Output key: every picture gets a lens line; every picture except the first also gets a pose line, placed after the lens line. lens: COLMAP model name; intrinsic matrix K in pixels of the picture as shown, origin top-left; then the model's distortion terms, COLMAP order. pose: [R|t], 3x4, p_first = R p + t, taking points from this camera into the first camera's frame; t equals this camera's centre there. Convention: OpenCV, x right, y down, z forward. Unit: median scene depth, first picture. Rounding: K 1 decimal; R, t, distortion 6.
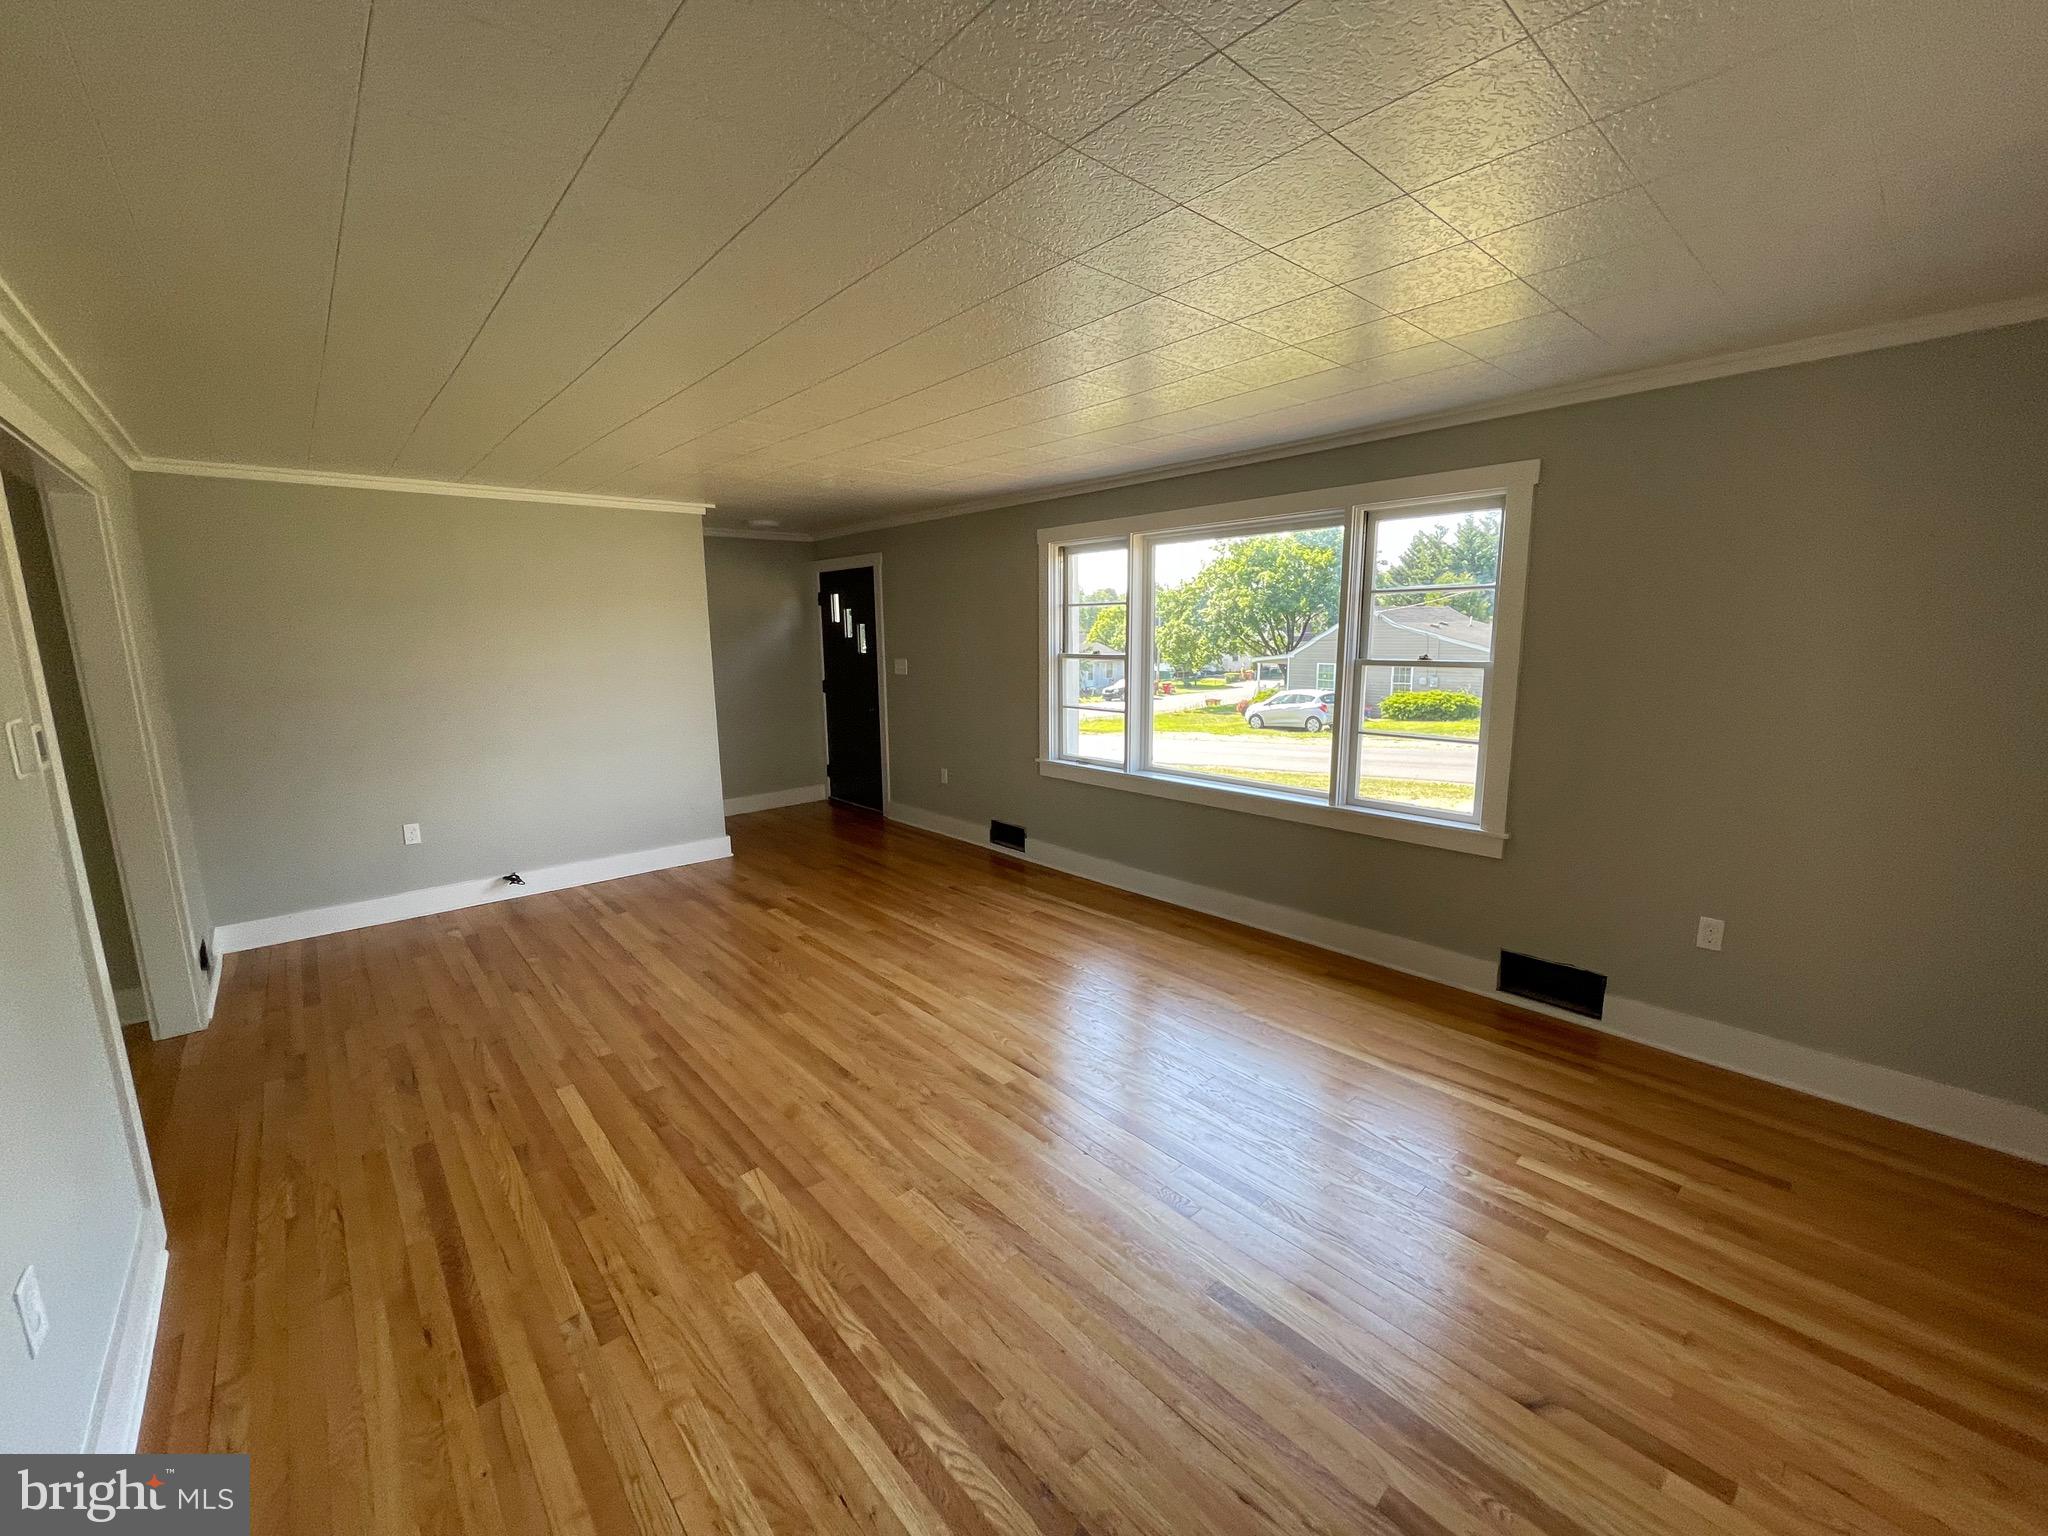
lens RADIAL K [[821.3, 0, 1024.0], [0, 821.3, 768.0], [0, 0, 1]] dist [0.001094, 0.000648]
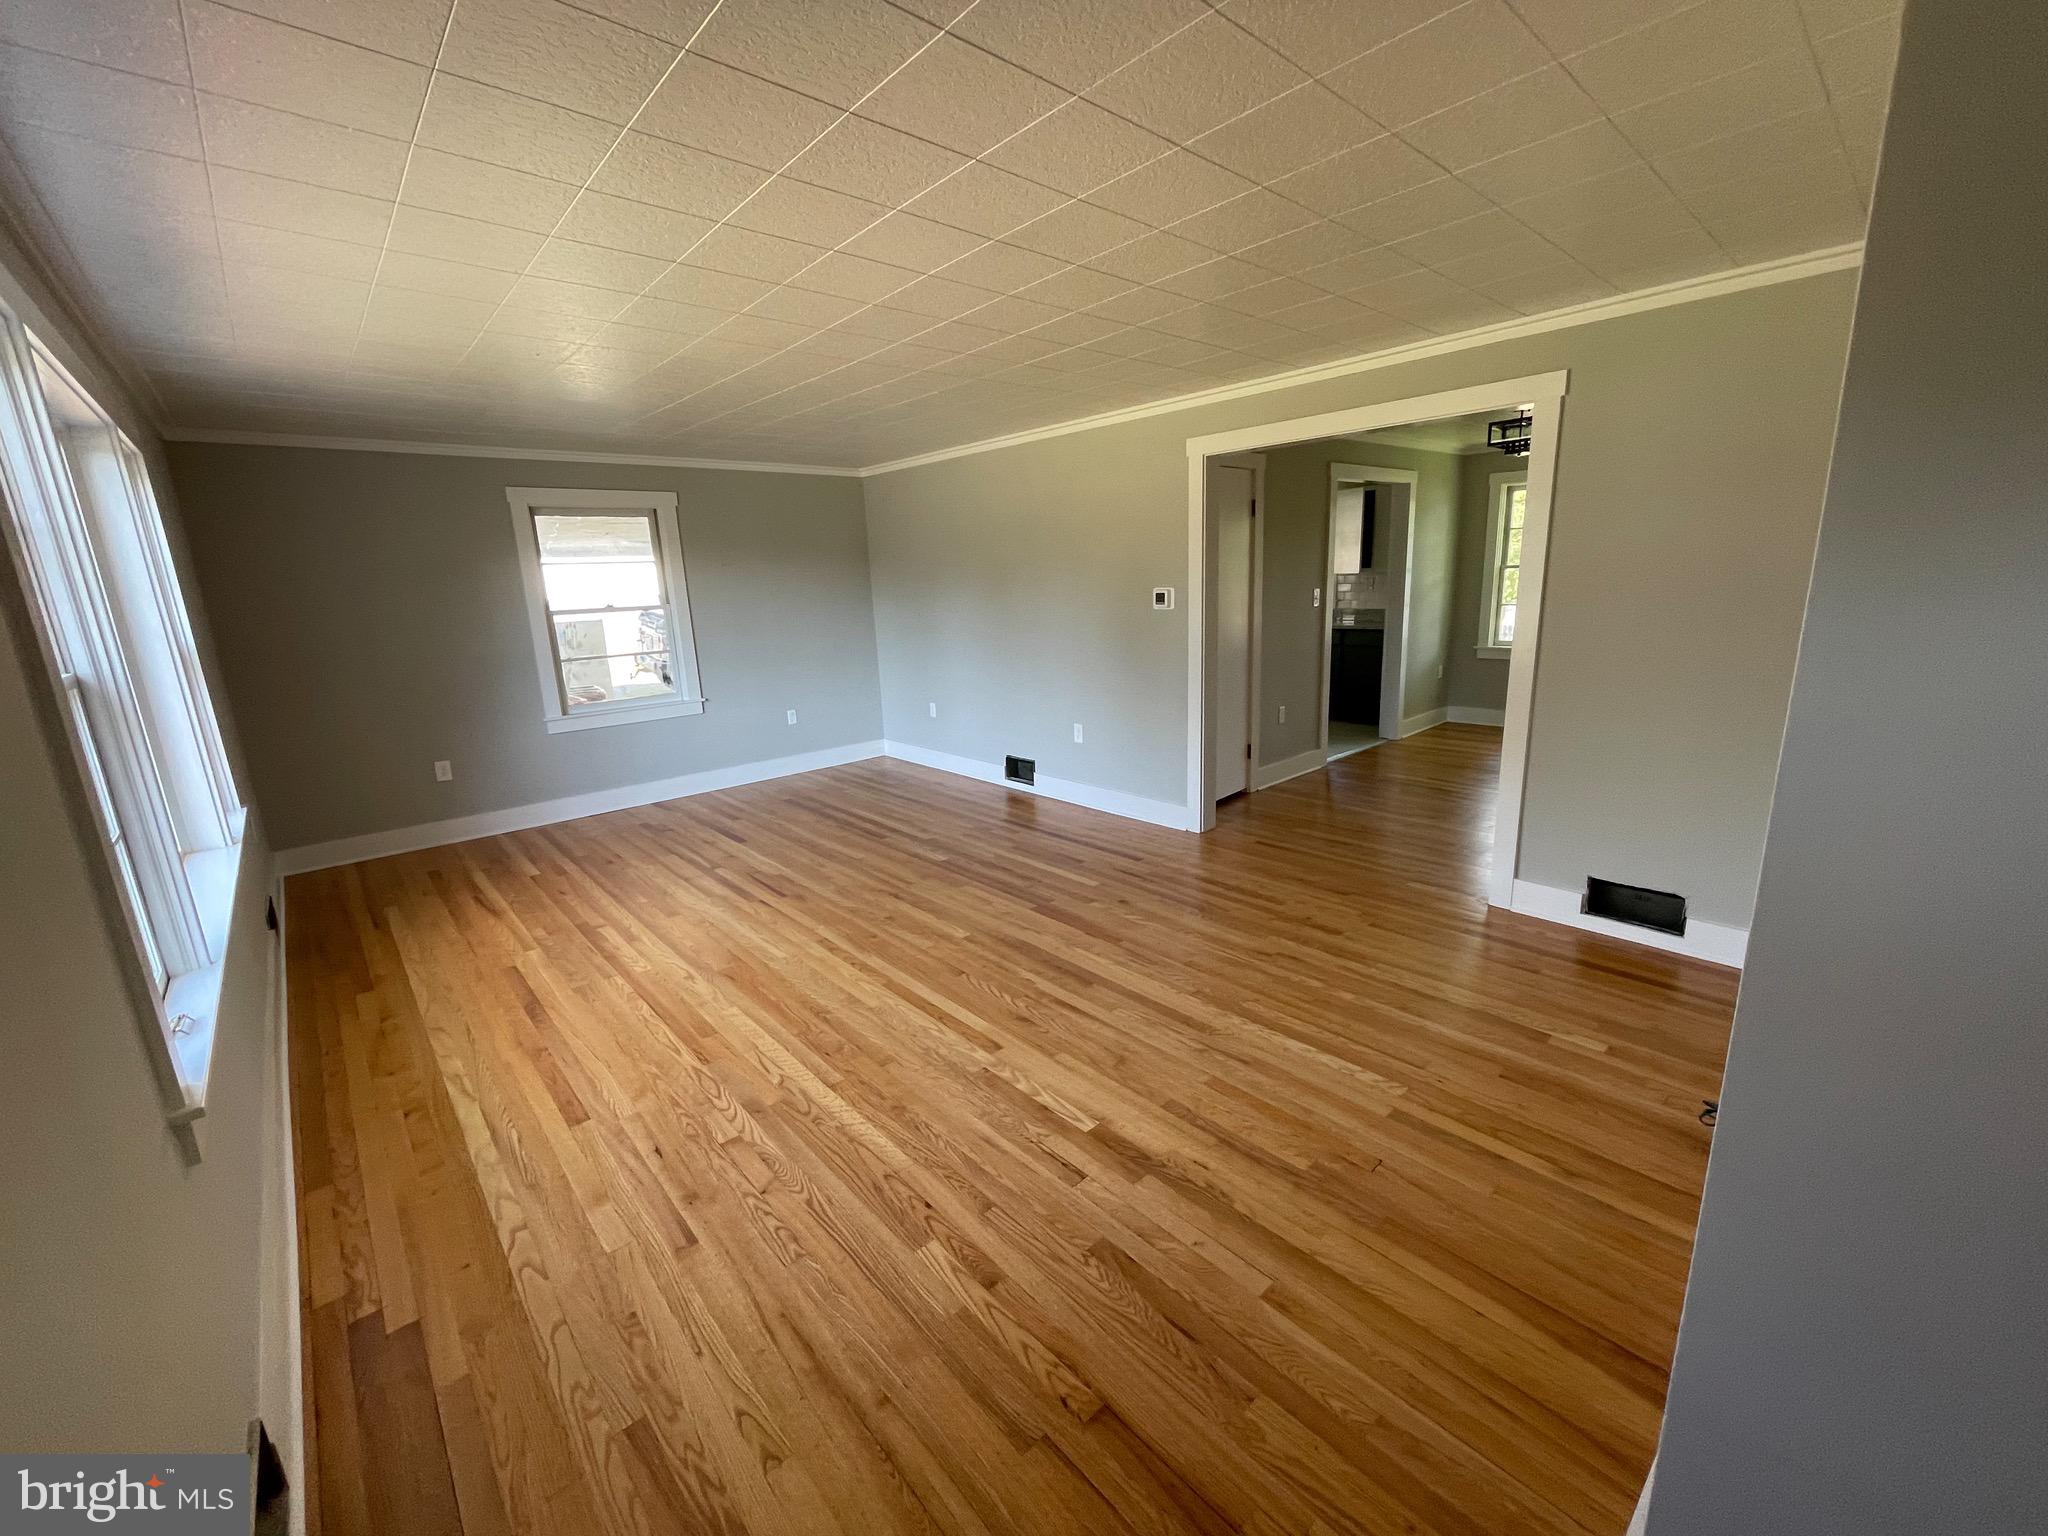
lens RADIAL K [[821.3, 0, 1024.0], [0, 821.3, 768.0], [0, 0, 1]] dist [0.001094, 0.000648]
pose [[-0.998408, 0.056010, 0.006654, -0.446623], [0.054176, 0.919445, 0.389468, -0.347206], [0.015696, 0.389209, -0.921016, 2.180327]]
